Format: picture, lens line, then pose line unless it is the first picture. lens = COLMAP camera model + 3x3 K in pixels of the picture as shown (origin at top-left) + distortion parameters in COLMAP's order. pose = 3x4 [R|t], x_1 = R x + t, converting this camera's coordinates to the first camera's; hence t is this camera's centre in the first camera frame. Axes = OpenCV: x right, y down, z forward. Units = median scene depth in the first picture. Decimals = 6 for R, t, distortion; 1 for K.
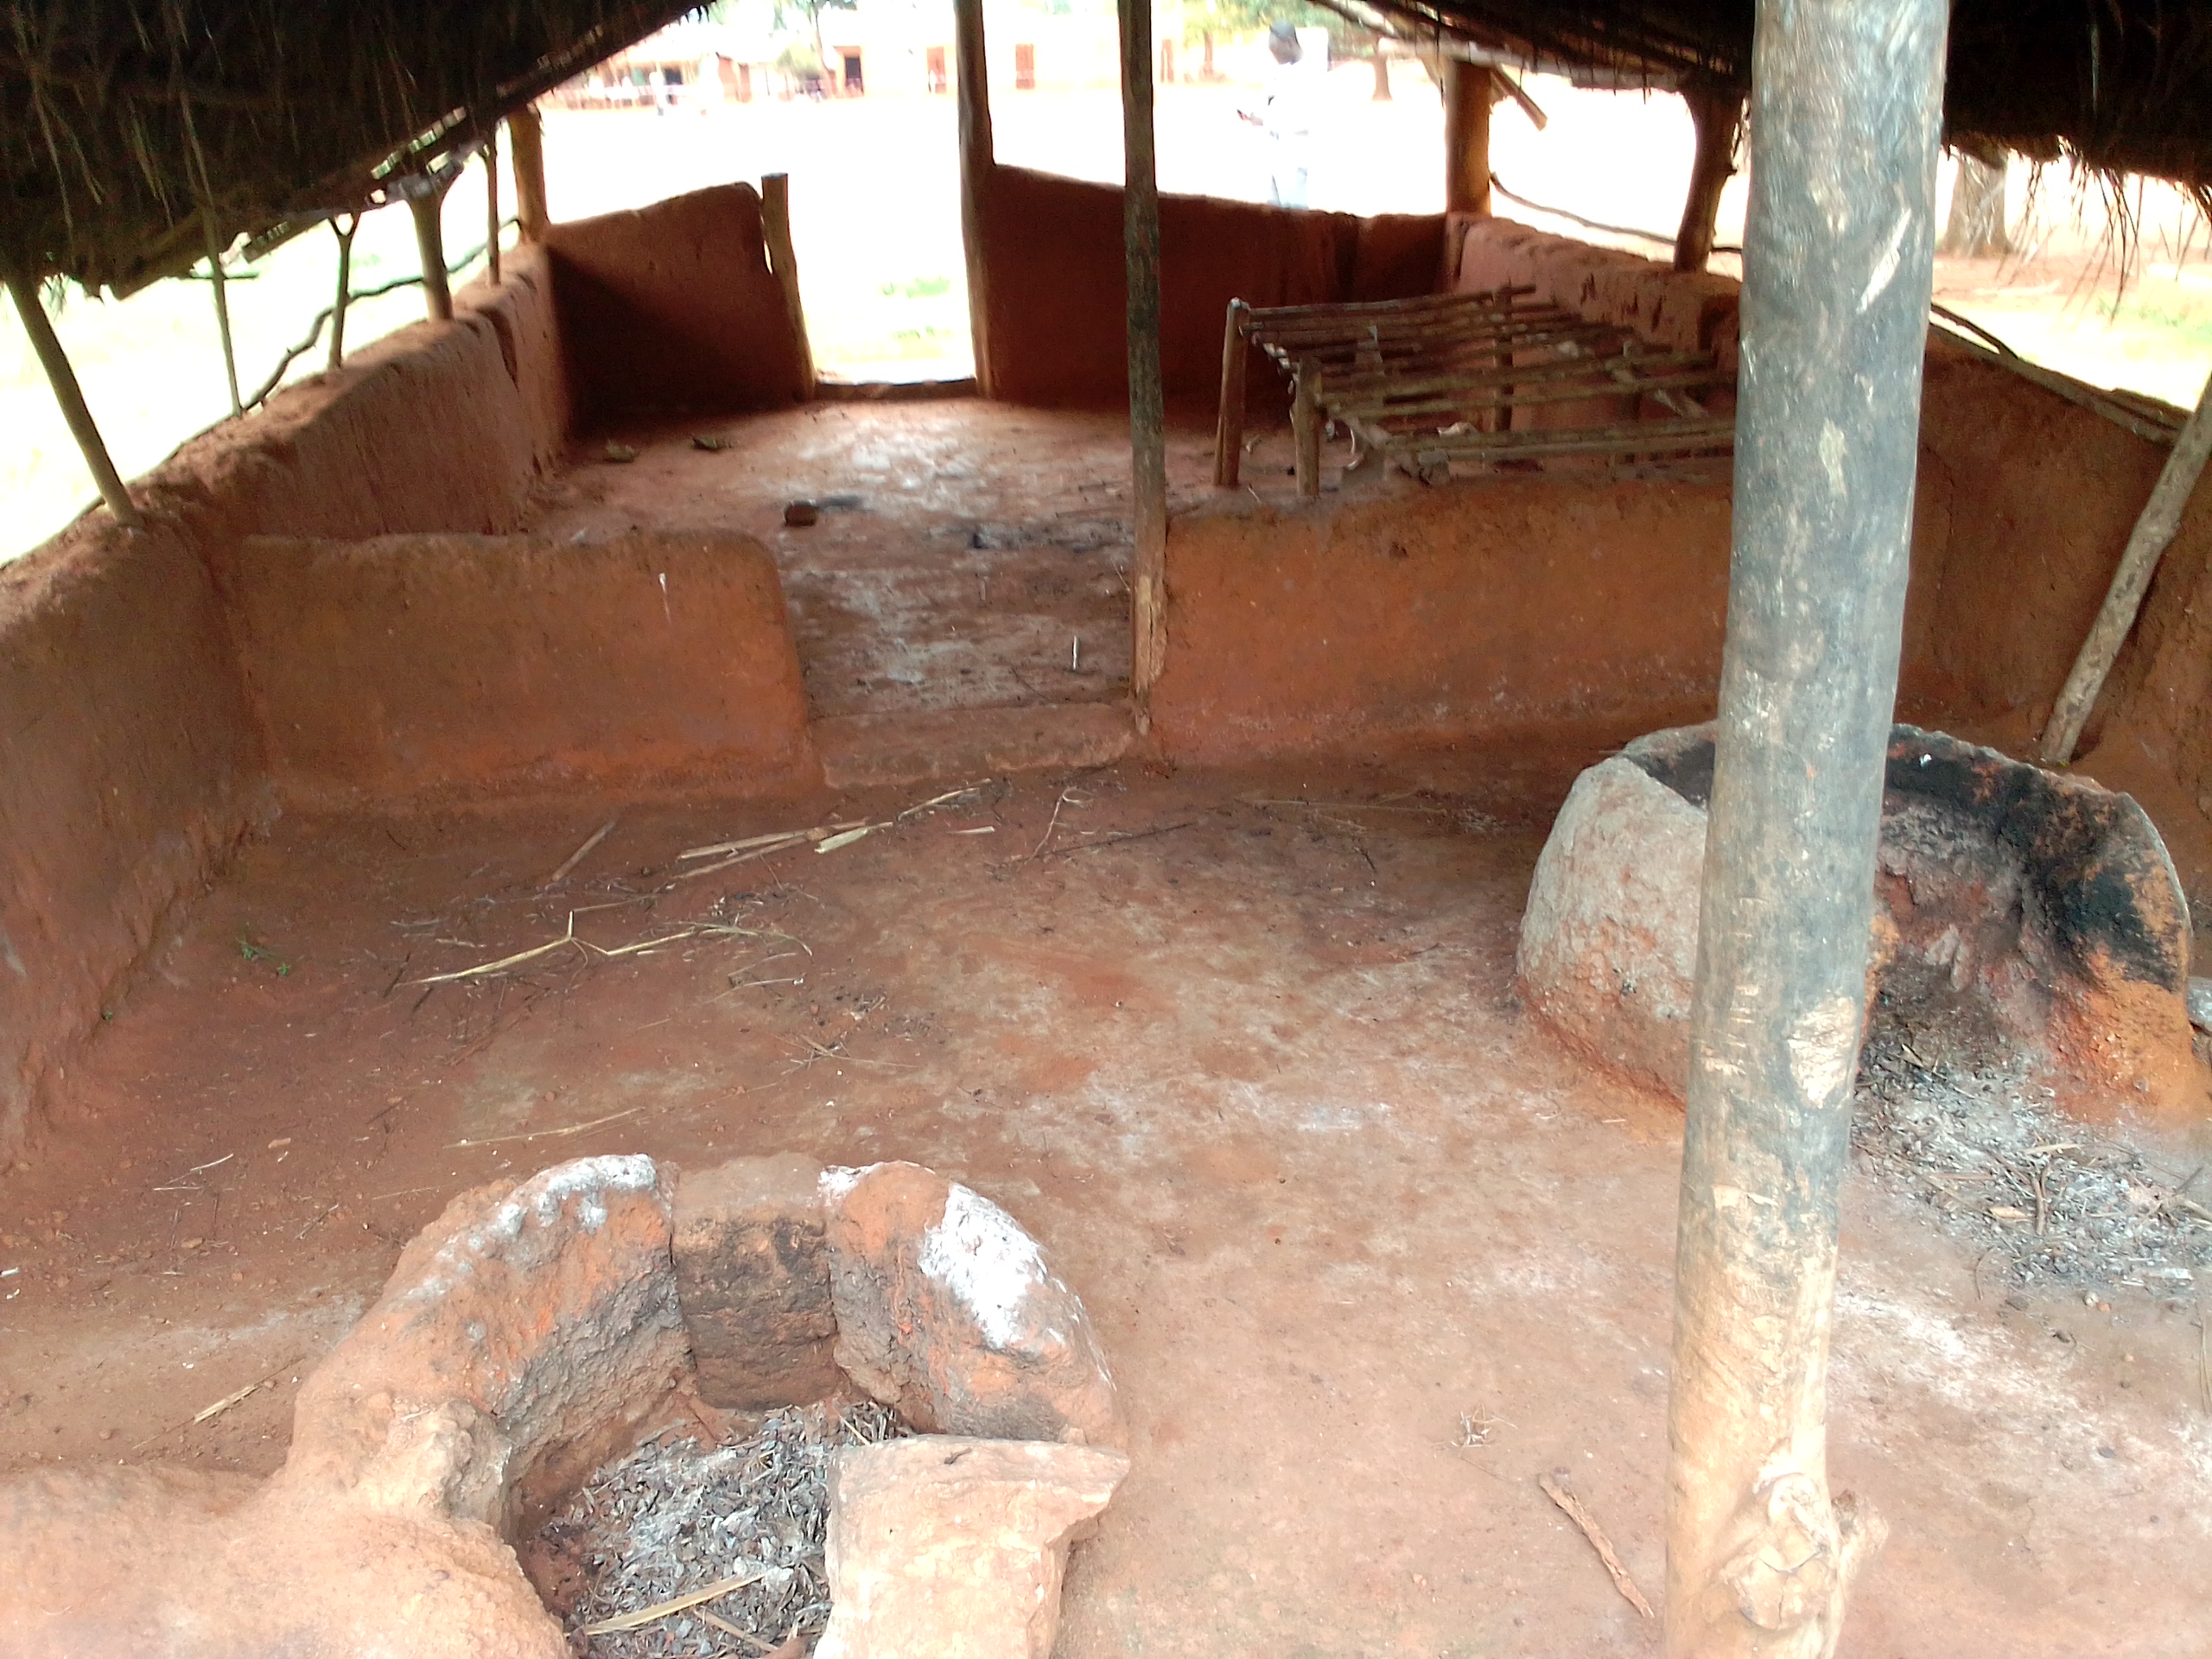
lens RADIAL K [[2003.4, 0, 1106.0], [0, 2003.4, 829.5], [0, 0, 1]] dist [0.060554, -0.183629]
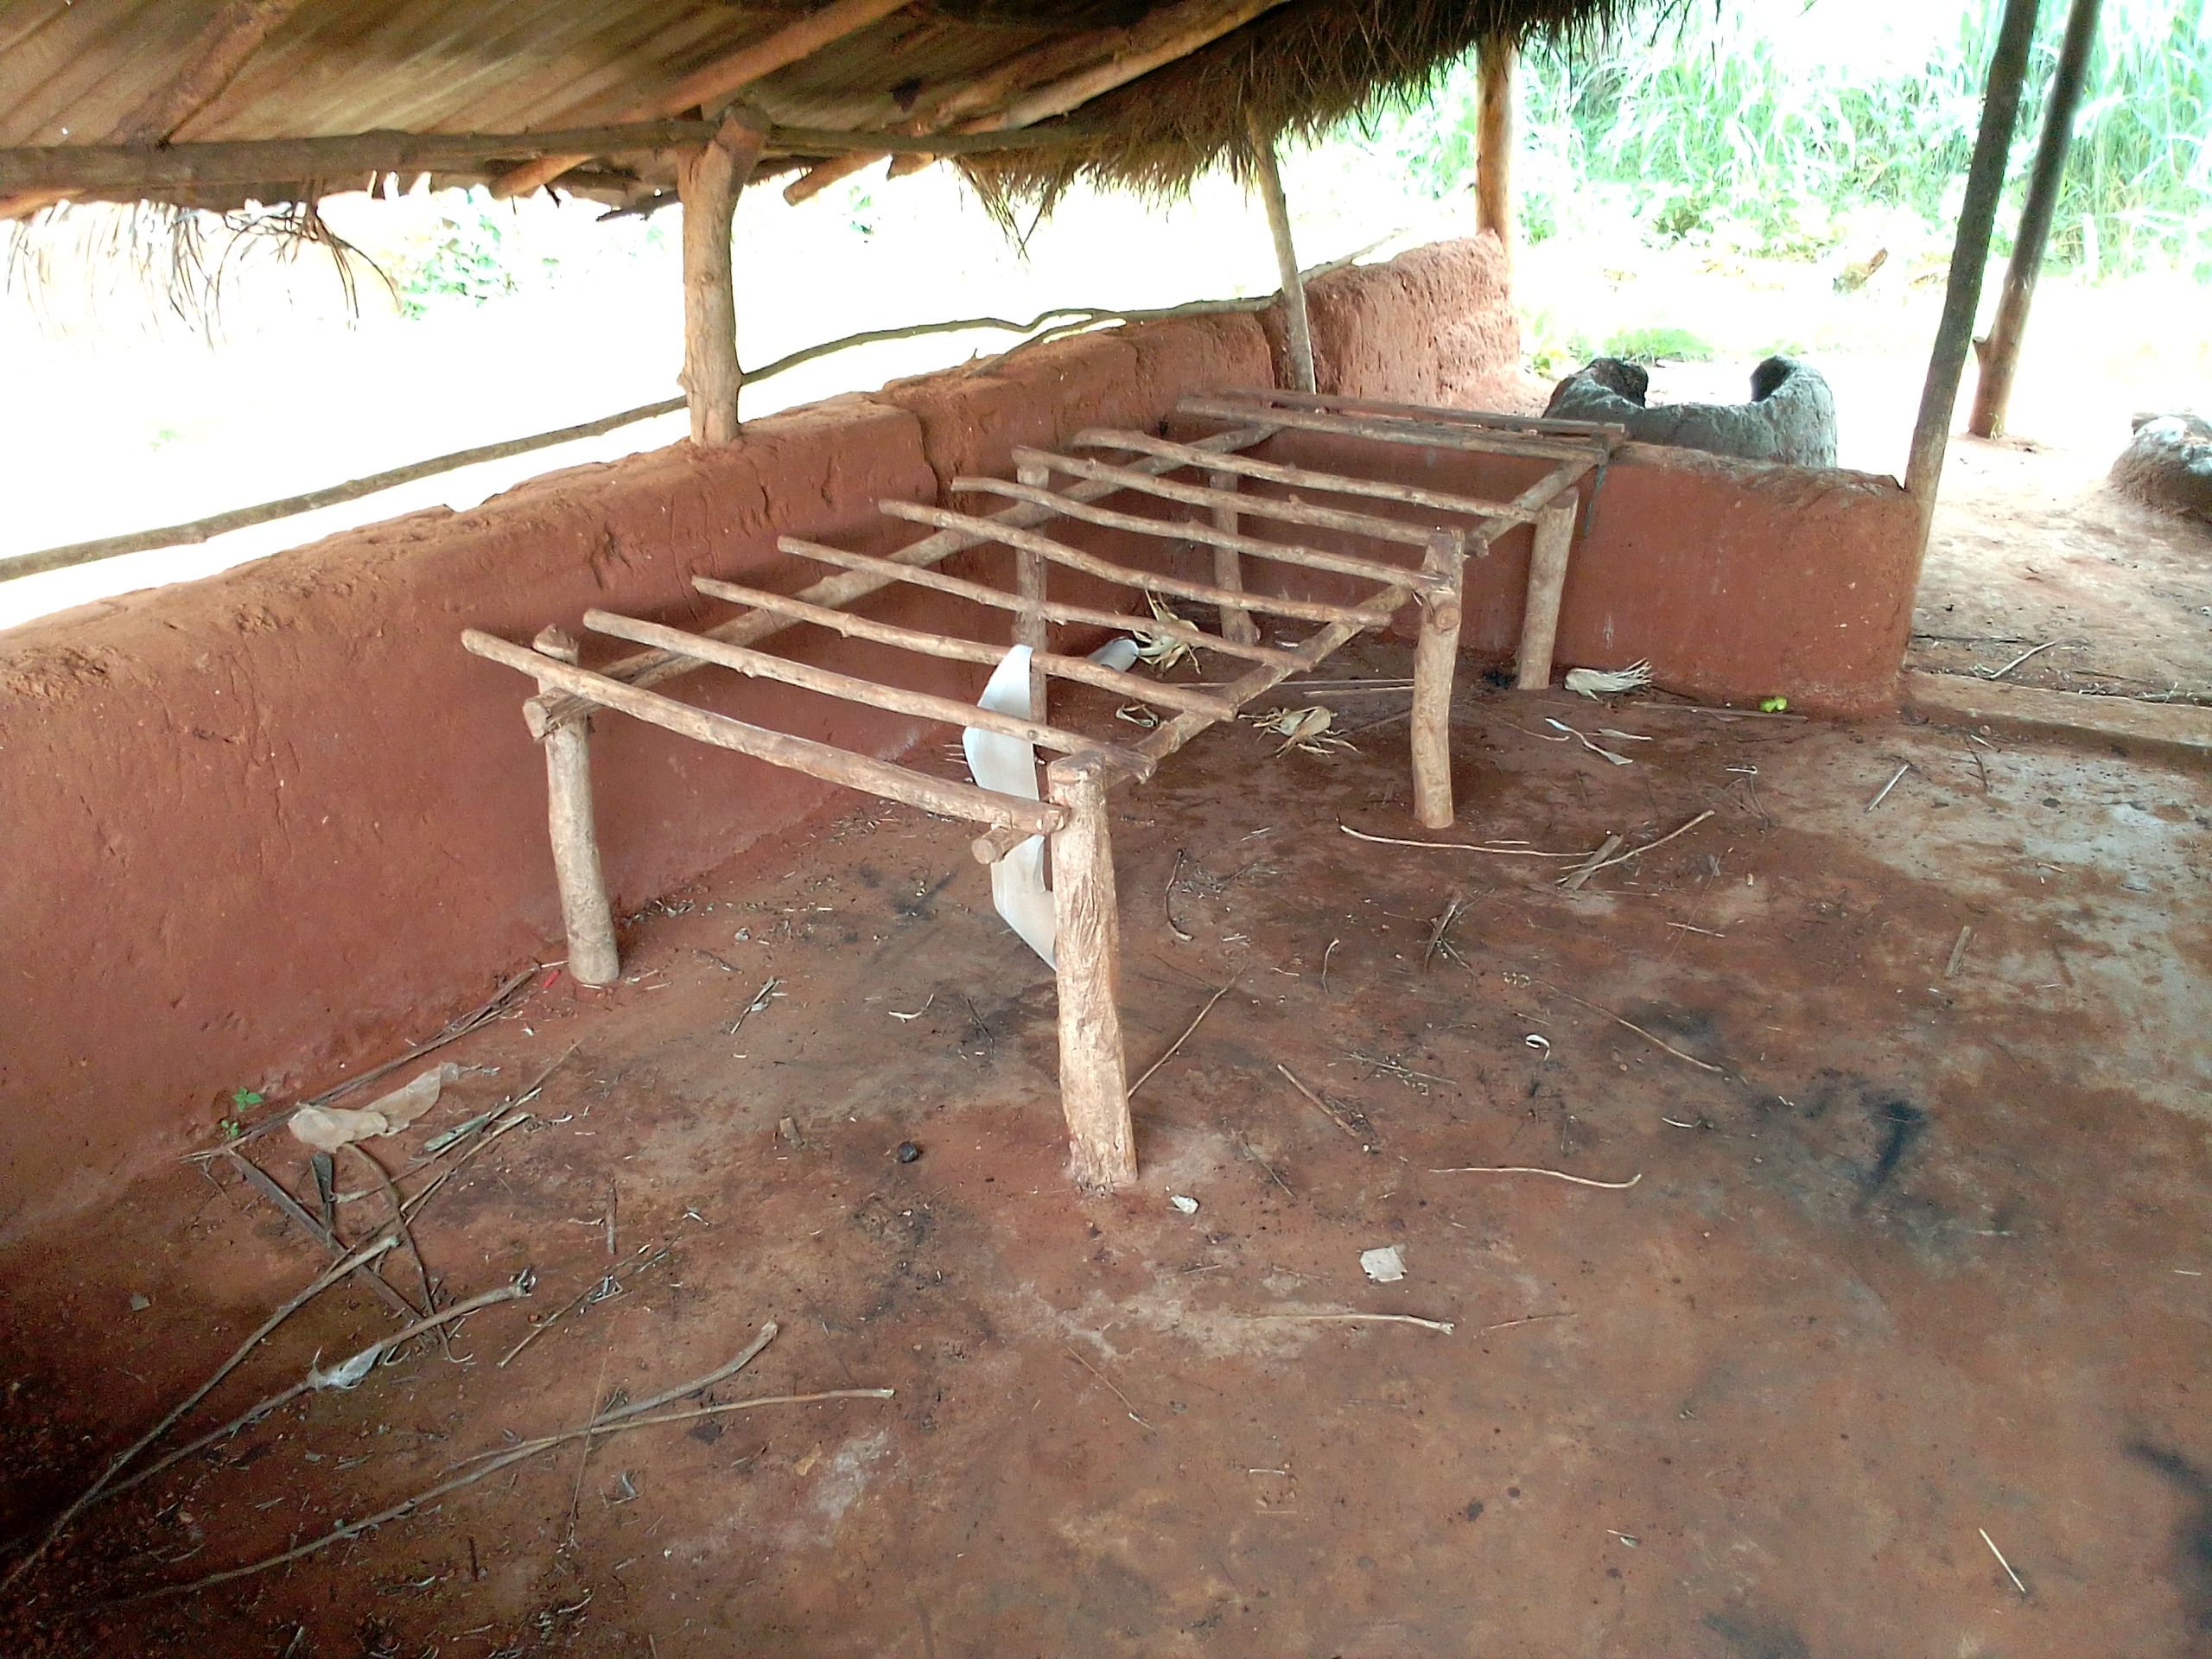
lens RADIAL K [[2003.4, 0, 1106.0], [0, 2003.4, 829.5], [0, 0, 1]] dist [0.060554, -0.183629]
pose [[-0.831477, -0.138251, 0.538082, -0.175712], [0.258746, 0.760716, 0.595283, -0.588697], [-0.491626, 0.634190, -0.596746, 1.565596]]
